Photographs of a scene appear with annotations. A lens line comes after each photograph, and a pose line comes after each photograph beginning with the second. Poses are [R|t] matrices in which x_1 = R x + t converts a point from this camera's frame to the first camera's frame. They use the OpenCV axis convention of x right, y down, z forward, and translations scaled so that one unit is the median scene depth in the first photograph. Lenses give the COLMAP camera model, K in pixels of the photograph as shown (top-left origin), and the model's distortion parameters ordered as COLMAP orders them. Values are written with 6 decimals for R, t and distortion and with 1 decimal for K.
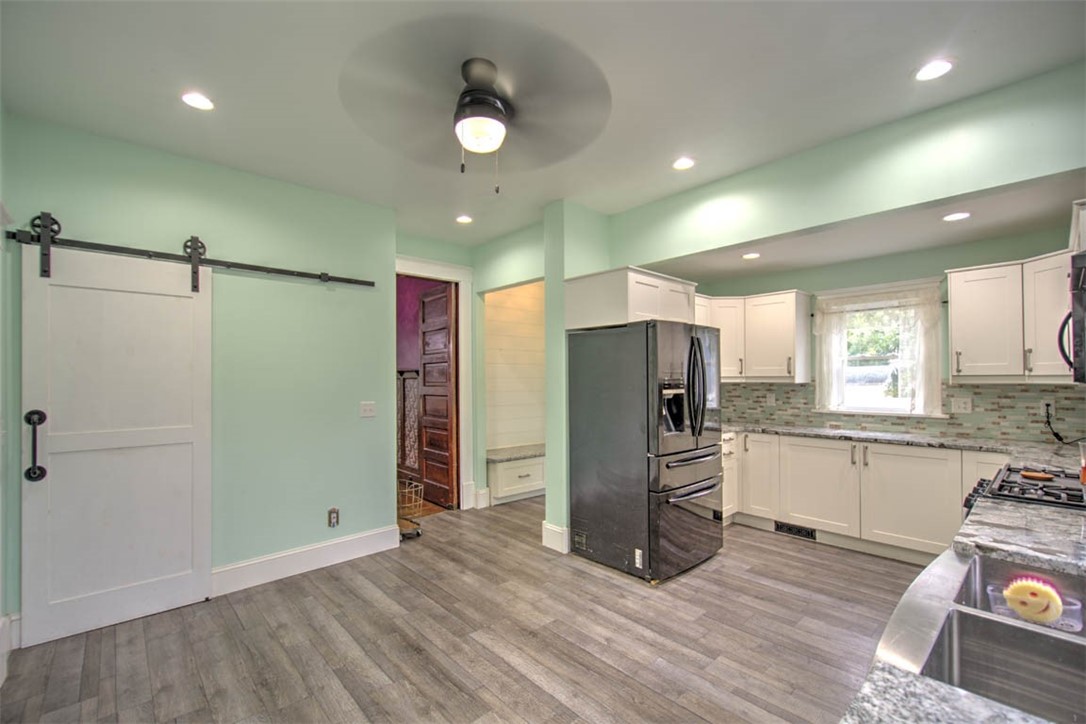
lens RADIAL K [[463.6, 0, 542.2], [0, 463.6, 368.5], [0, 0, 1]] dist [-0.000590, -0.002586]
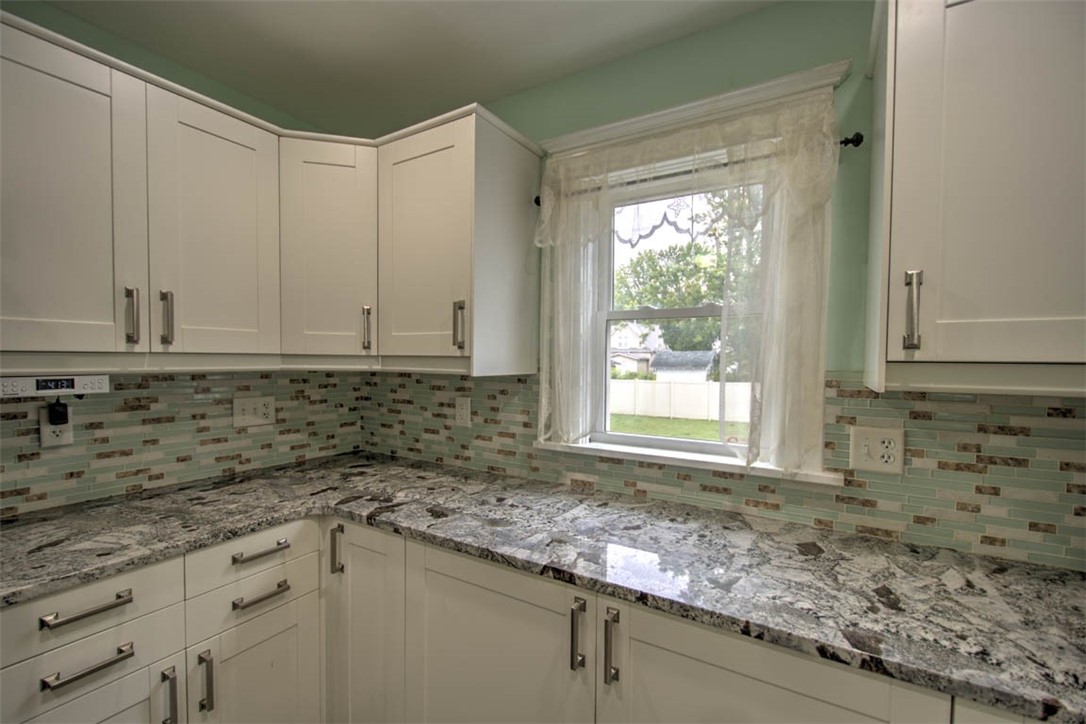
lens RADIAL K [[463.6, 0, 543.2], [0, 463.6, 365.8], [0, 0, 1]] dist [-0.000590, -0.002586]
pose [[0.957085, 0.010921, 0.289601, 0.548155], [-0.021246, 0.999245, 0.032532, 0.011871], [-0.289027, -0.037289, 0.956594, 0.715709]]
